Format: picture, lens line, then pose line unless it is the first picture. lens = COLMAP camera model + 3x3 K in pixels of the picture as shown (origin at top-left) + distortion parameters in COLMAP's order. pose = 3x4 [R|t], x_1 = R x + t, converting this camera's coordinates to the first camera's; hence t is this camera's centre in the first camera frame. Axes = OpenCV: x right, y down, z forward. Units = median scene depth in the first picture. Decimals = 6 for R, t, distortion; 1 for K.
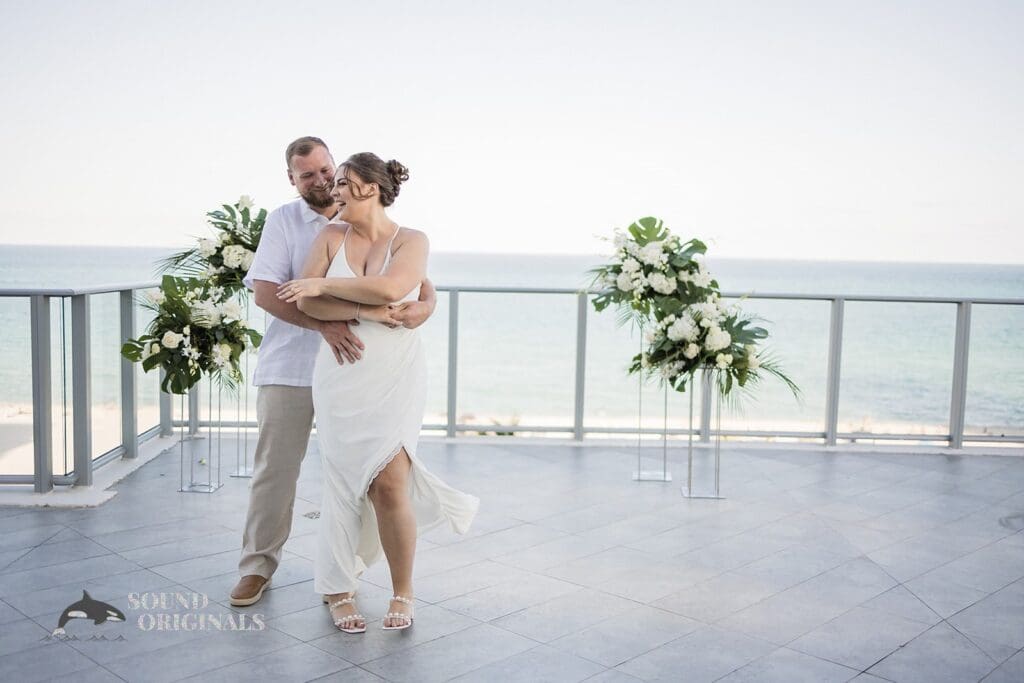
lens RADIAL K [[1081.0, 0, 512.0], [0, 1081.0, 341.5], [0, 0, 1]] dist [0.000761, 0.005103]
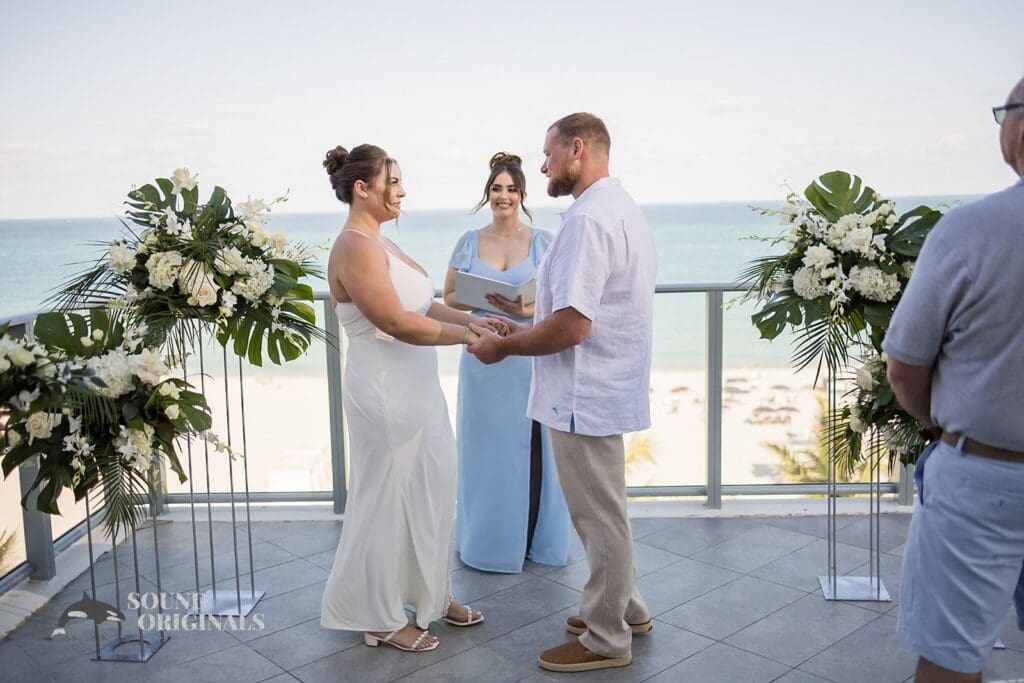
lens RADIAL K [[1081.0, 0, 512.0], [0, 1081.0, 341.5], [0, 0, 1]] dist [0.000761, 0.005103]
pose [[0.997866, -0.036897, -0.053877, -0.031580], [0.039007, 0.998491, 0.038662, -0.054605], [0.052369, -0.040681, 0.997799, 0.401162]]
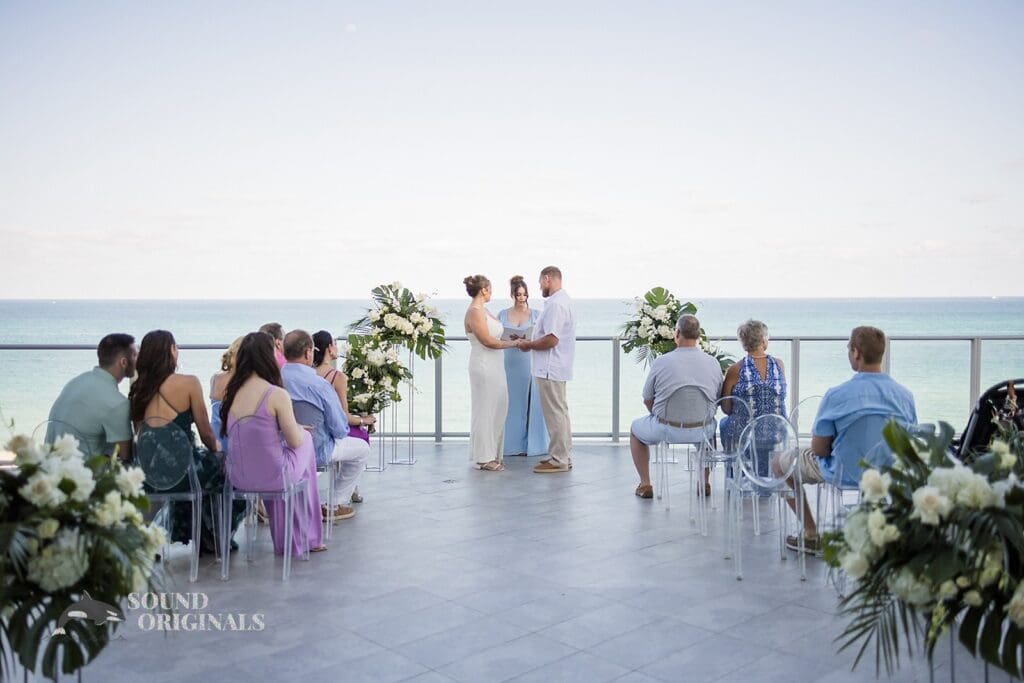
lens RADIAL K [[1073.0, 0, 512.0], [0, 1073.0, 341.5], [0, 0, 1]] dist [-0.076189, -0.002904]
pose [[0.999044, -0.020439, -0.038639, -0.023215], [0.018698, 0.998817, -0.044883, 0.024061], [0.039511, 0.044118, 0.998245, -0.539854]]
